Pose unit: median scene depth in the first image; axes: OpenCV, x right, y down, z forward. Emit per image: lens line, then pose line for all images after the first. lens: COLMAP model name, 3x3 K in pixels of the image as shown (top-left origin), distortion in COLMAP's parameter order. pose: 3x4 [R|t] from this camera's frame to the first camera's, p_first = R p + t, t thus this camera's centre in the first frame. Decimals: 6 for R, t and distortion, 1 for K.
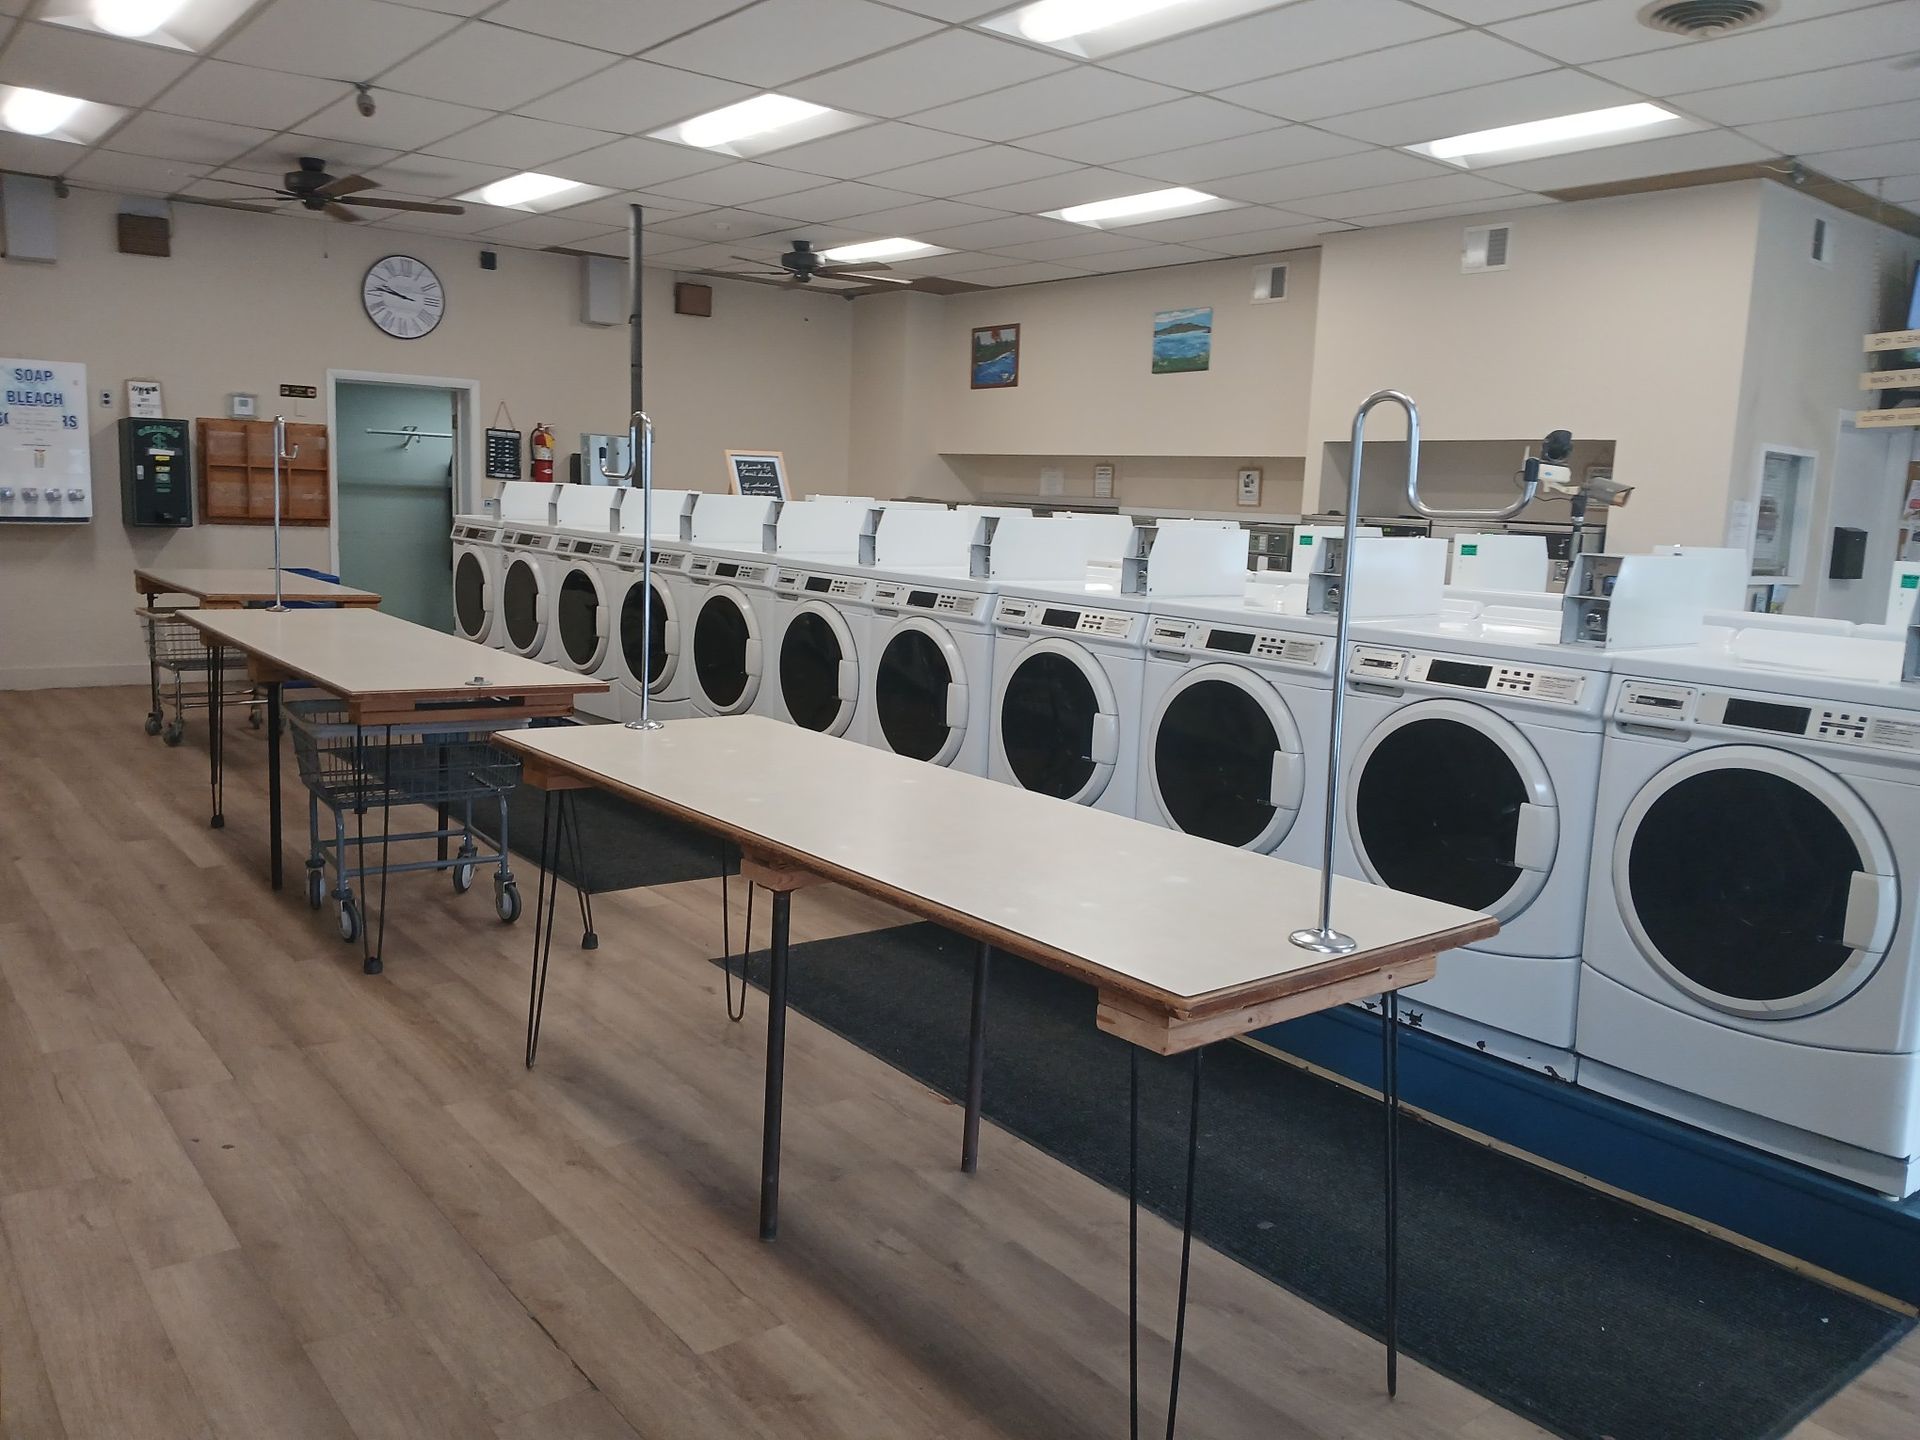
lens RADIAL K [[1488.4, 0, 959.4], [0, 1488.4, 726.8], [0, 0, 1]] dist [0.069625, -0.107955]
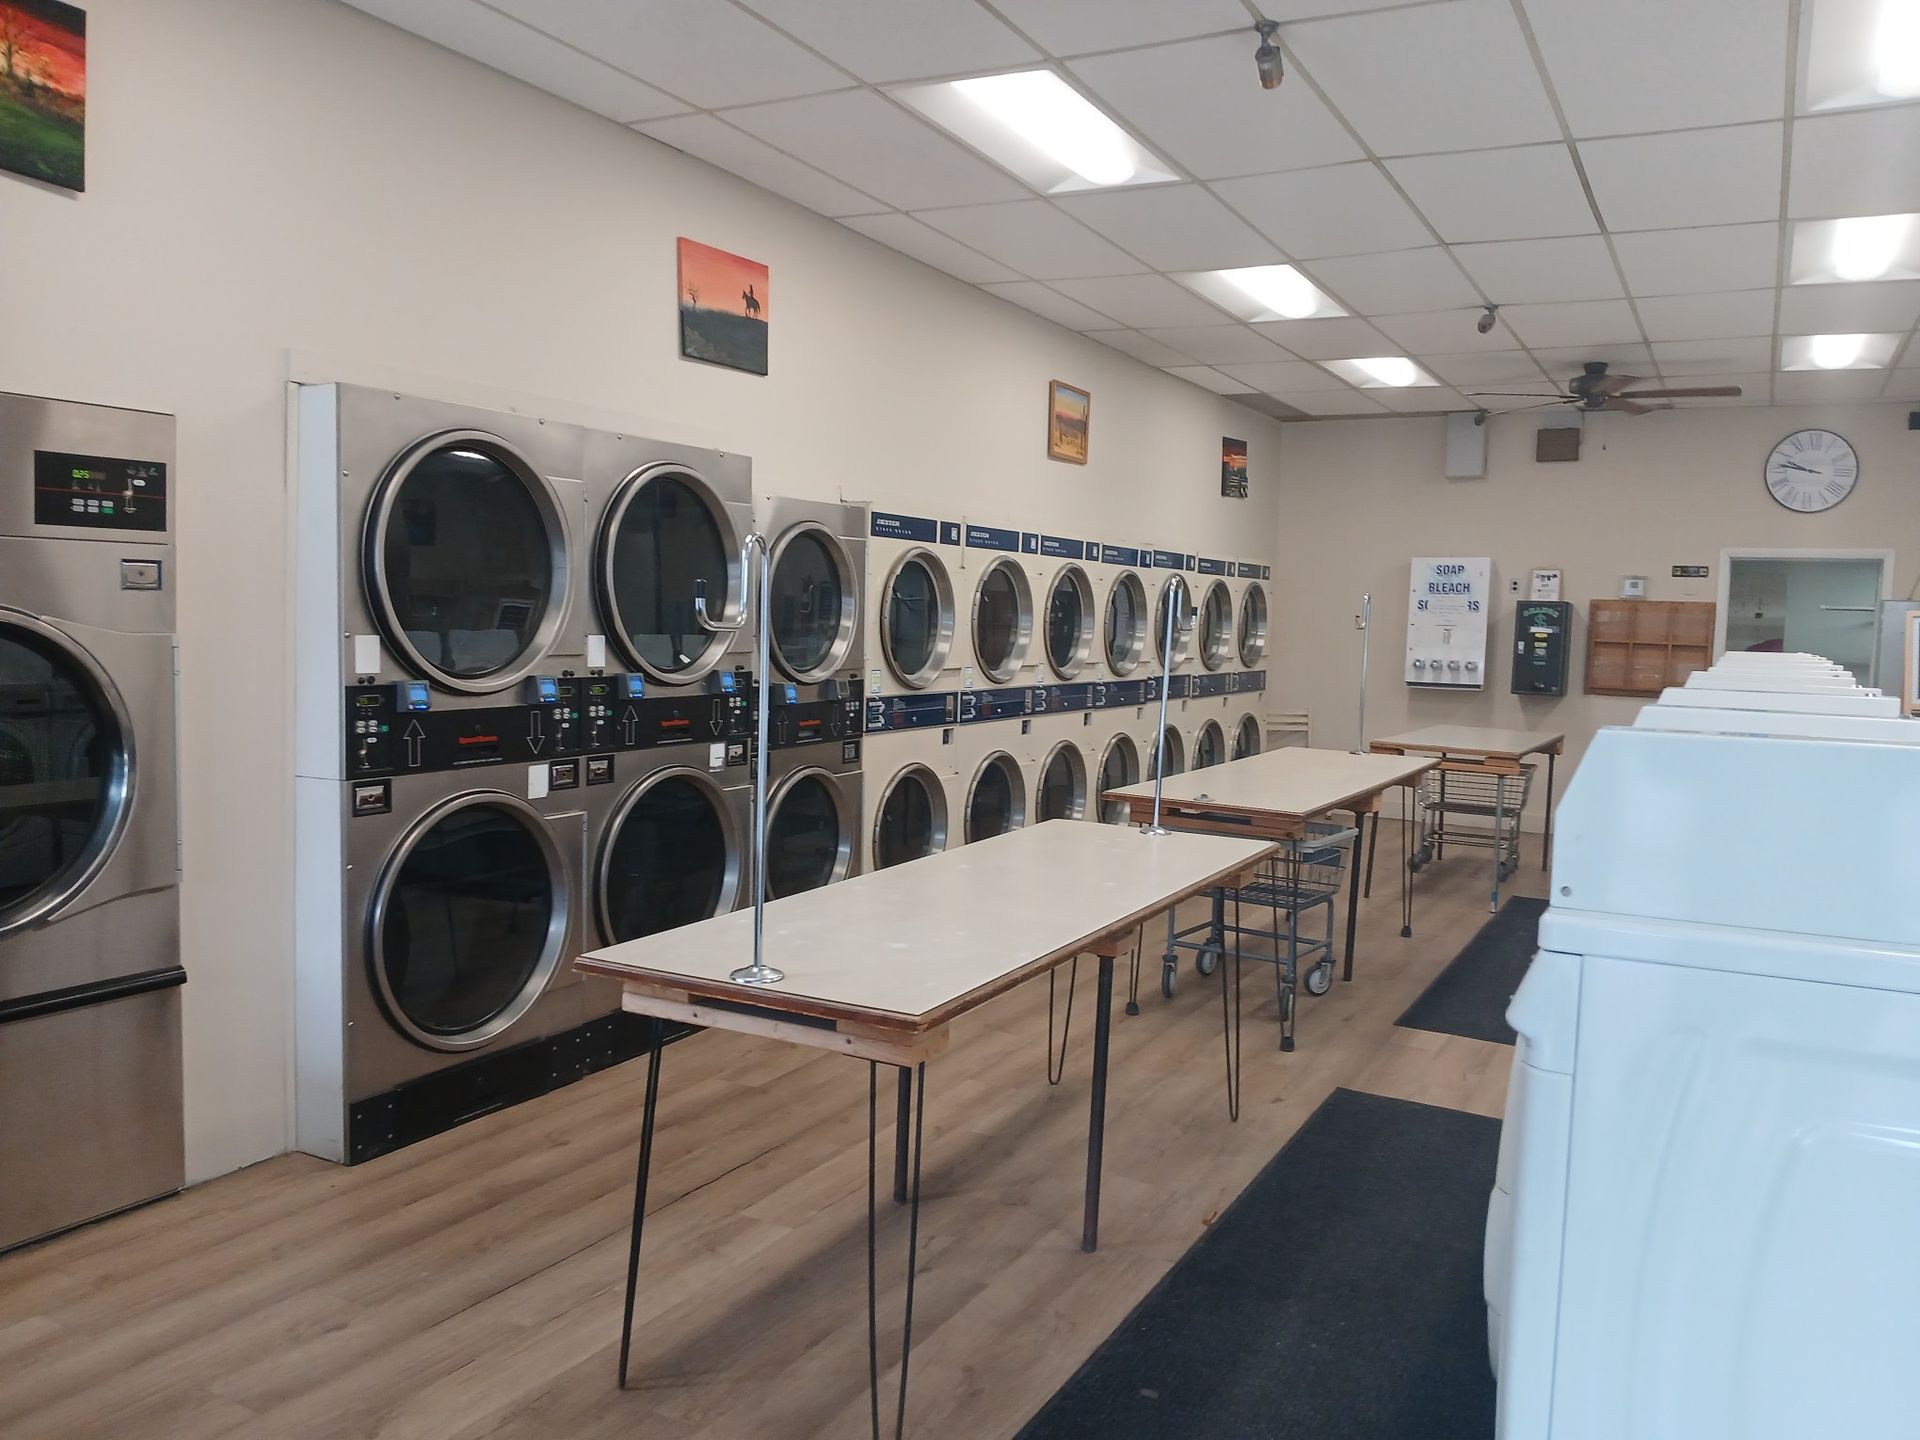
lens RADIAL K [[1488.4, 0, 955.8], [0, 1488.4, 713.2], [0, 0, 1]] dist [0.069625, -0.107955]
pose [[0.388076, 0.035068, -0.920960, 0.333269], [-0.160181, 0.986634, -0.029929, -0.013226], [0.907601, 0.159135, 0.388507, 0.150601]]
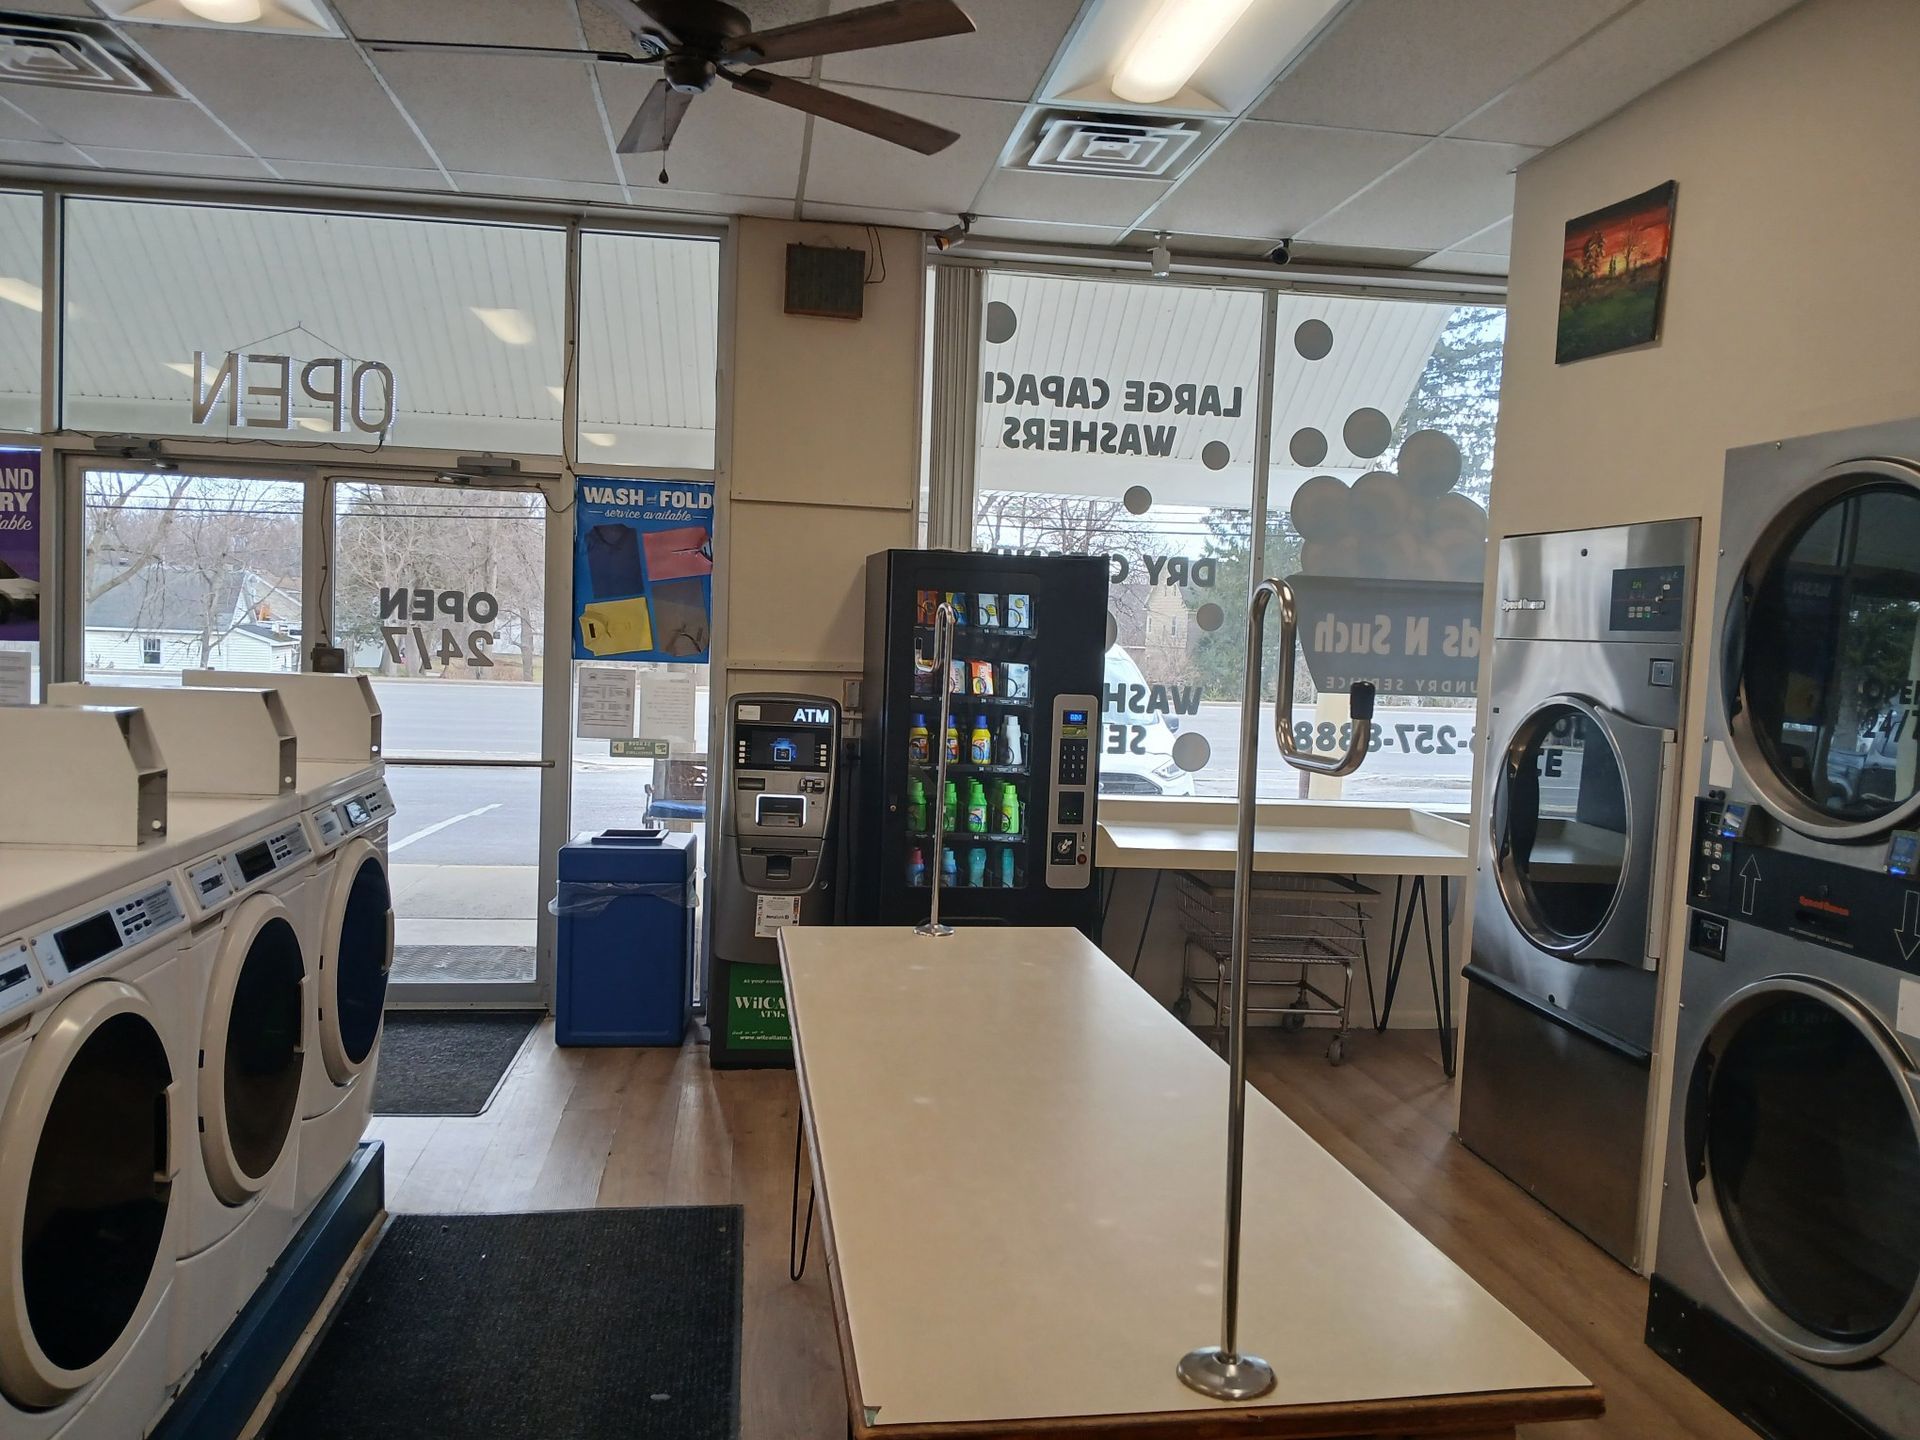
lens RADIAL K [[1488.4, 0, 961.9], [0, 1488.4, 715.6], [0, 0, 1]] dist [0.069625, -0.107955]
pose [[-0.852446, -0.108242, 0.511487, -0.141046], [0.004781, 0.976678, 0.214655, -0.102039], [-0.522793, 0.185427, -0.832048, 0.541077]]
